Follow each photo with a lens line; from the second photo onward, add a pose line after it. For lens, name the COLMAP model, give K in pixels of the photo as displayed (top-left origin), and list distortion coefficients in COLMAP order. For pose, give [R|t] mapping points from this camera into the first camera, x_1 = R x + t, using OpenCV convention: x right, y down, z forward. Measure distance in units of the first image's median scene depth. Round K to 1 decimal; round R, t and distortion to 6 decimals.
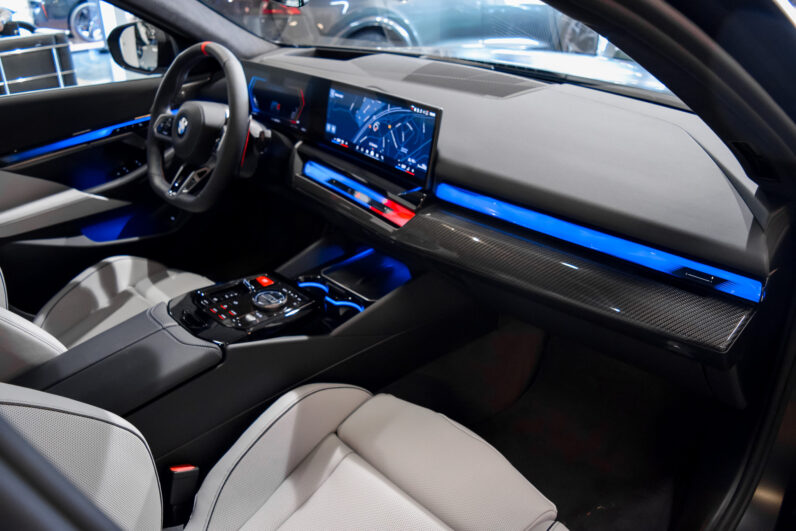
lens RADIAL K [[622.3, 0, 398.0], [0, 622.3, 265.5], [0, 0, 1]] dist [-0.084830, 0.009796]
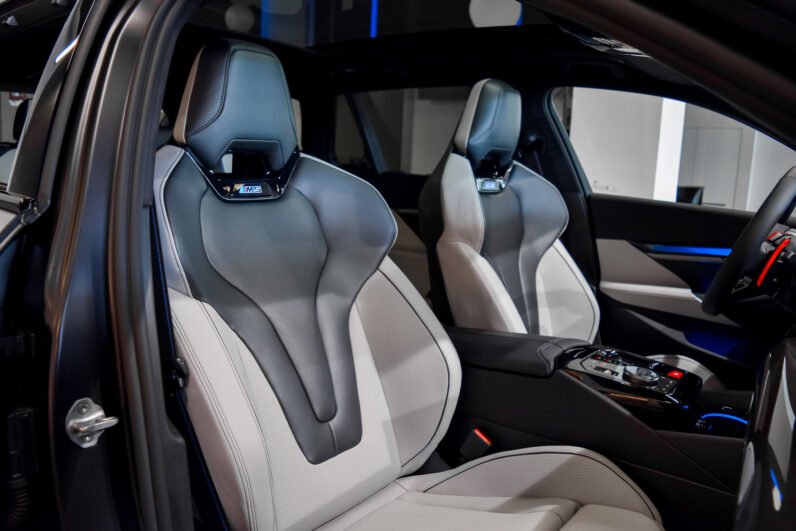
lens RADIAL K [[622.3, 0, 398.0], [0, 622.3, 265.5], [0, 0, 1]] dist [-0.084830, 0.009796]
pose [[0.131449, 0.171007, -0.976462, 0.589316], [-0.500717, 0.861576, 0.083482, 0.014913], [0.855572, 0.477958, 0.198879, 0.341396]]
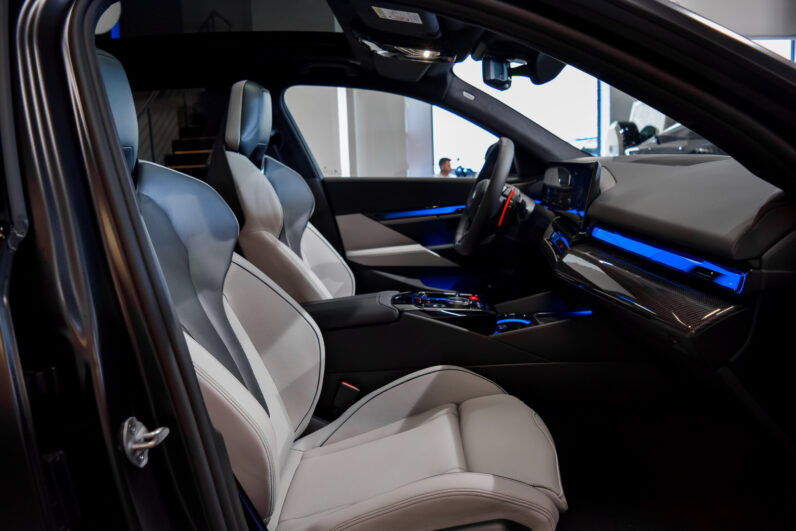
lens RADIAL K [[622.3, 0, 398.0], [0, 622.3, 265.5], [0, 0, 1]] dist [-0.084830, 0.009796]
pose [[0.694393, 0.096104, -0.713150, 0.560446], [-0.301948, 0.938488, -0.167536, 0.212357], [0.653182, 0.331670, 0.680697, -0.007080]]
